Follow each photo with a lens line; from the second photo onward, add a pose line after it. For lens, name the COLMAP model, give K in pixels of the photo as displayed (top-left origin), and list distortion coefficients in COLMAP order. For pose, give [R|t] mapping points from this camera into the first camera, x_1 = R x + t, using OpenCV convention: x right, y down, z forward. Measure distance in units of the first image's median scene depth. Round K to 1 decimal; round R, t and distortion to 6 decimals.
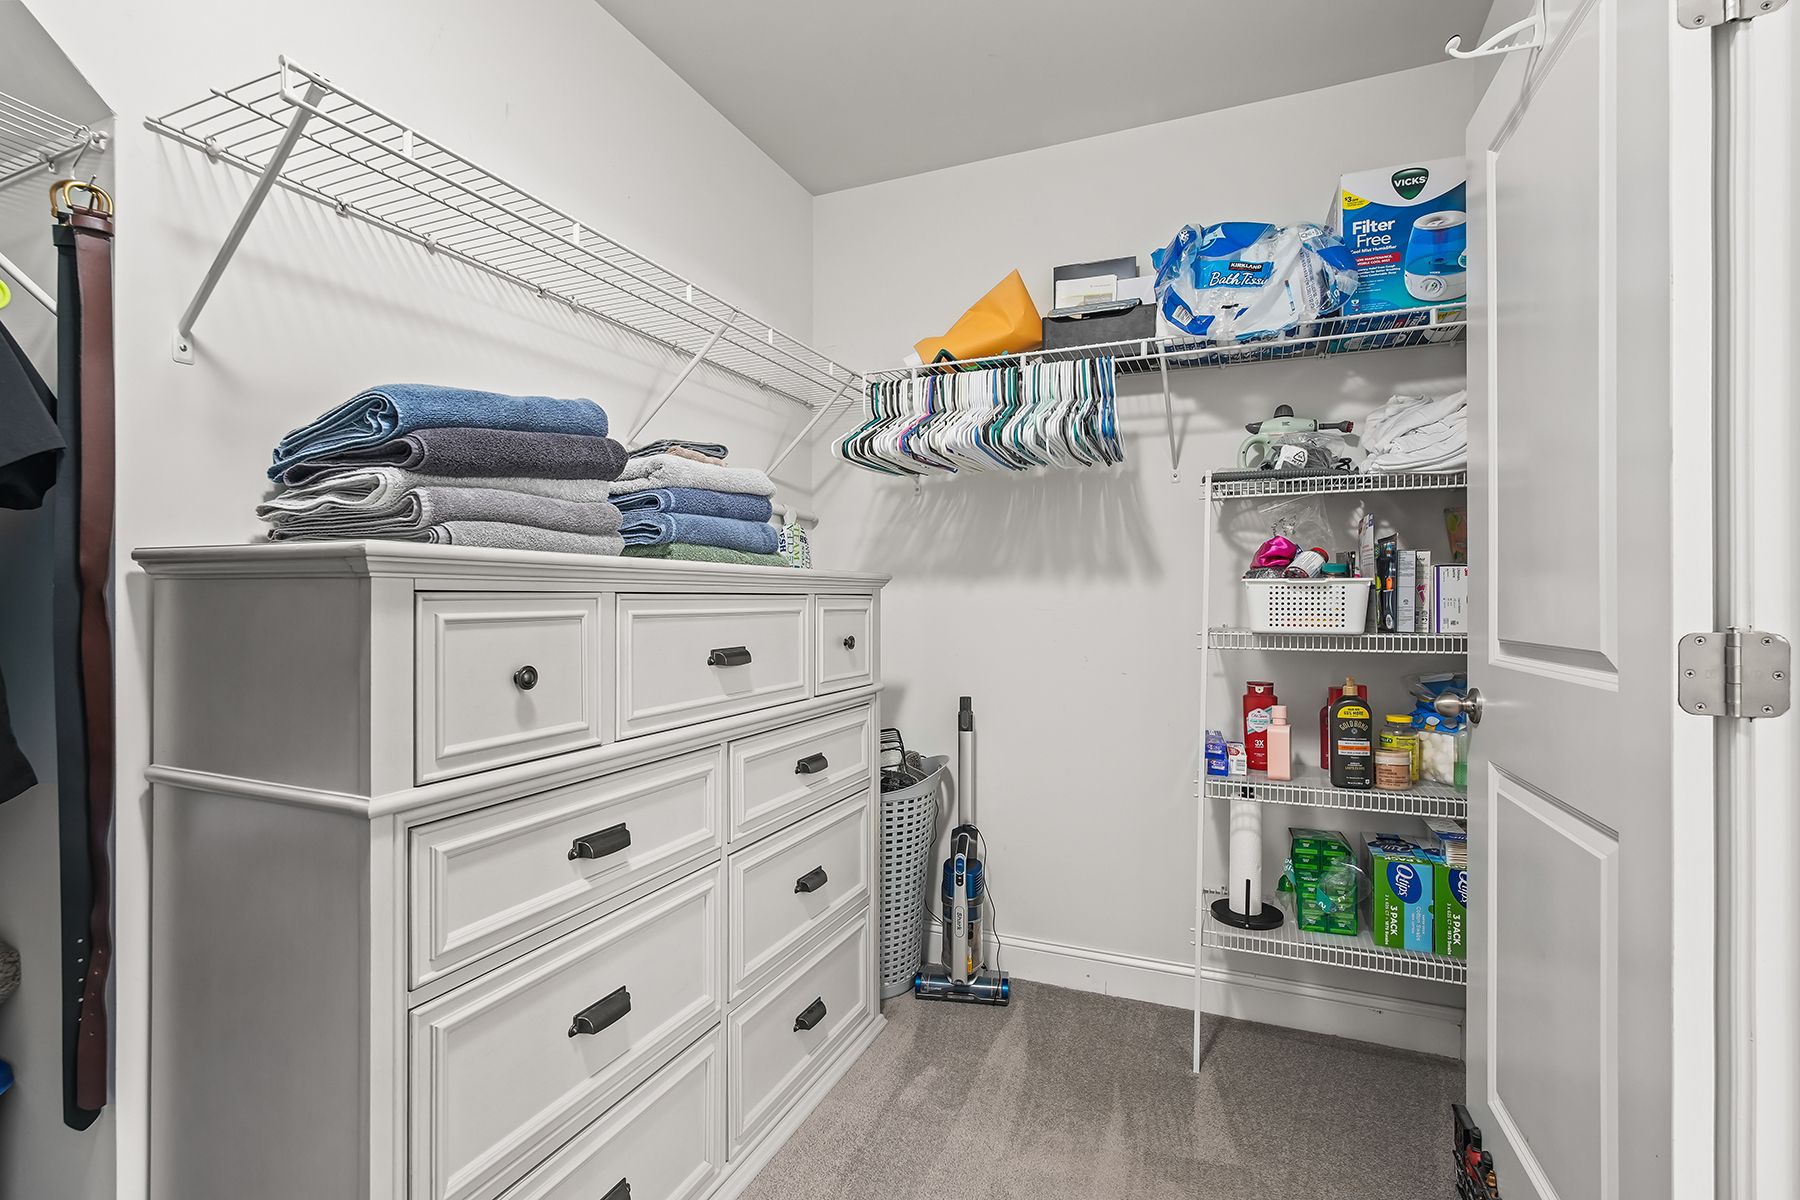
lens RADIAL K [[838.4, 0, 899.9], [0, 838.4, 608.6], [0, 0, 1]] dist [-0.001905, 0.000112]
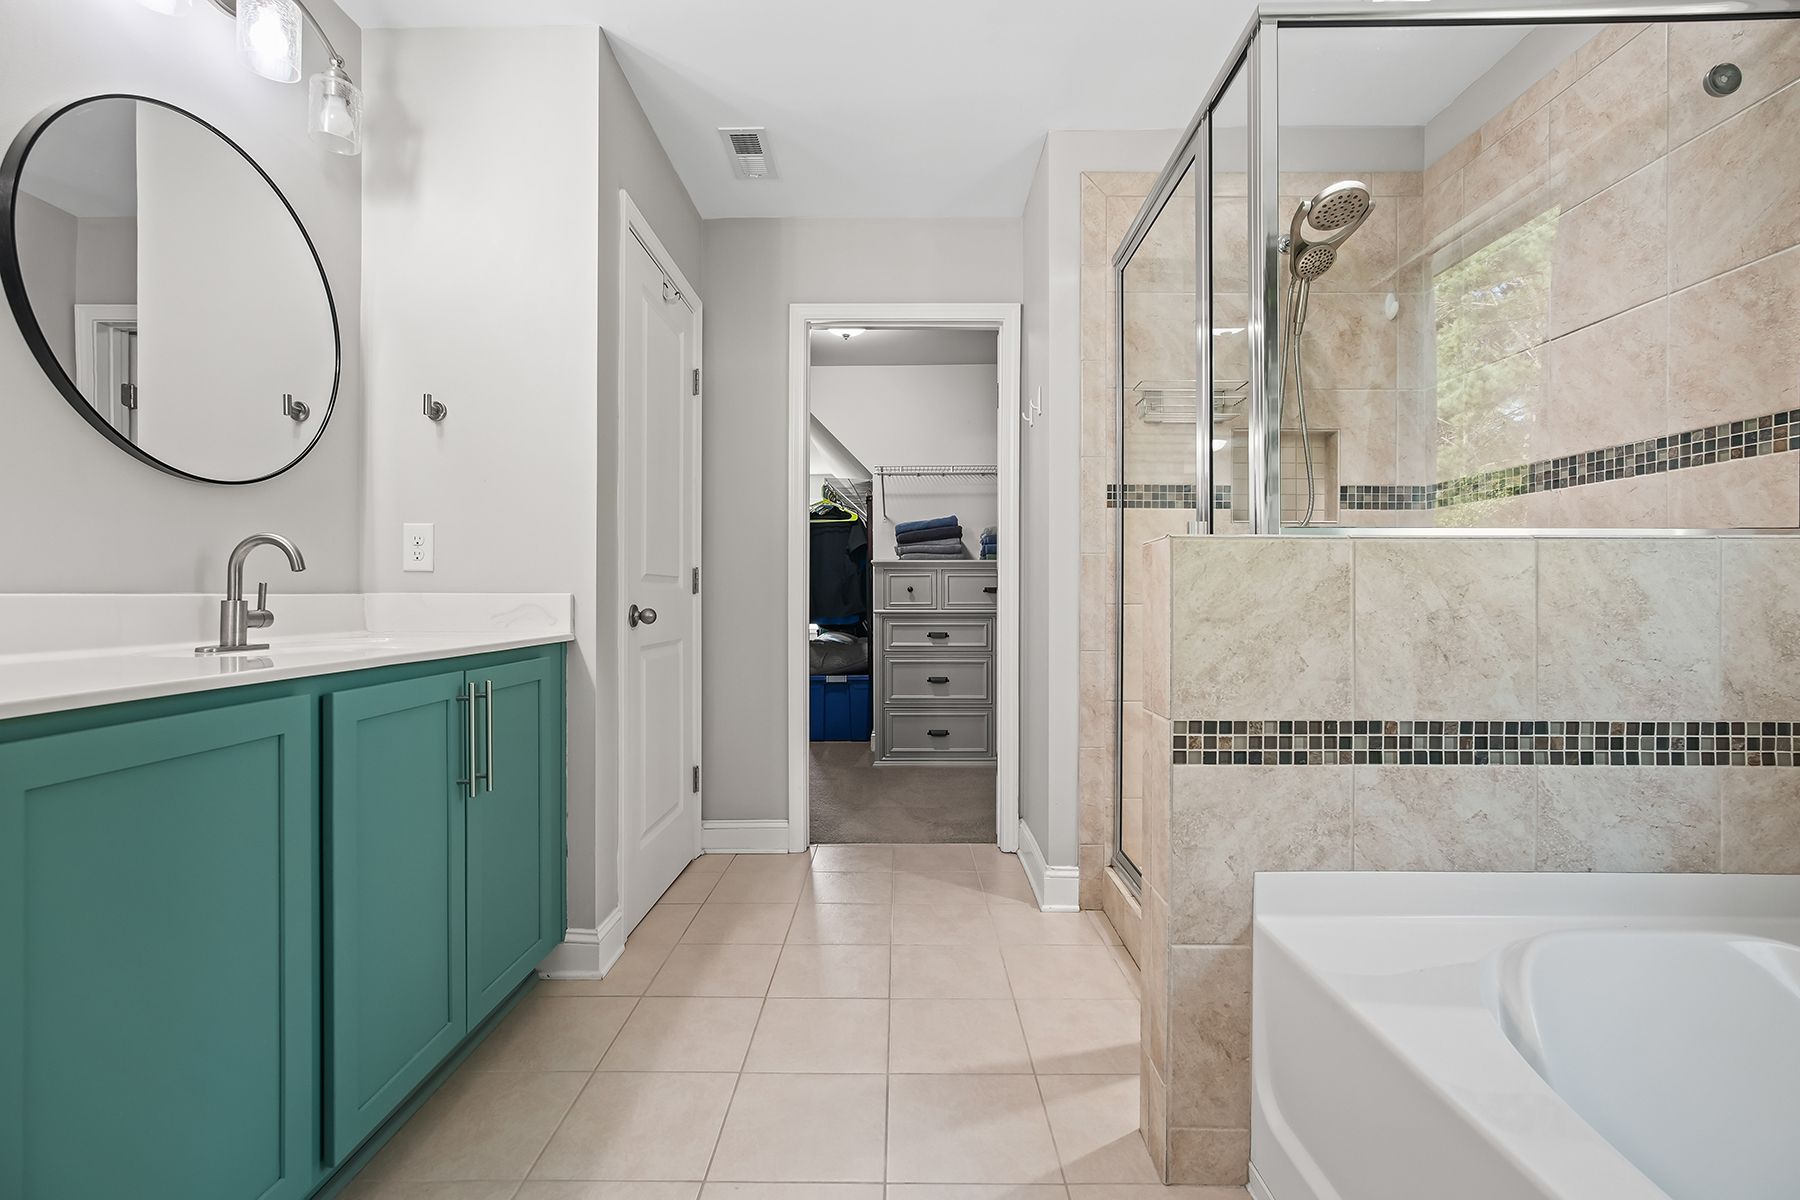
lens RADIAL K [[813.7, 0, 900.0], [0, 813.7, 592.3], [0, 0, 1]] dist [-0.014296, 0.001979]
pose [[0.375085, 0.006817, -0.926965, 3.242531], [-0.007859, 0.999960, 0.004174, 0.074969], [0.926957, 0.005719, 0.375124, -0.591231]]
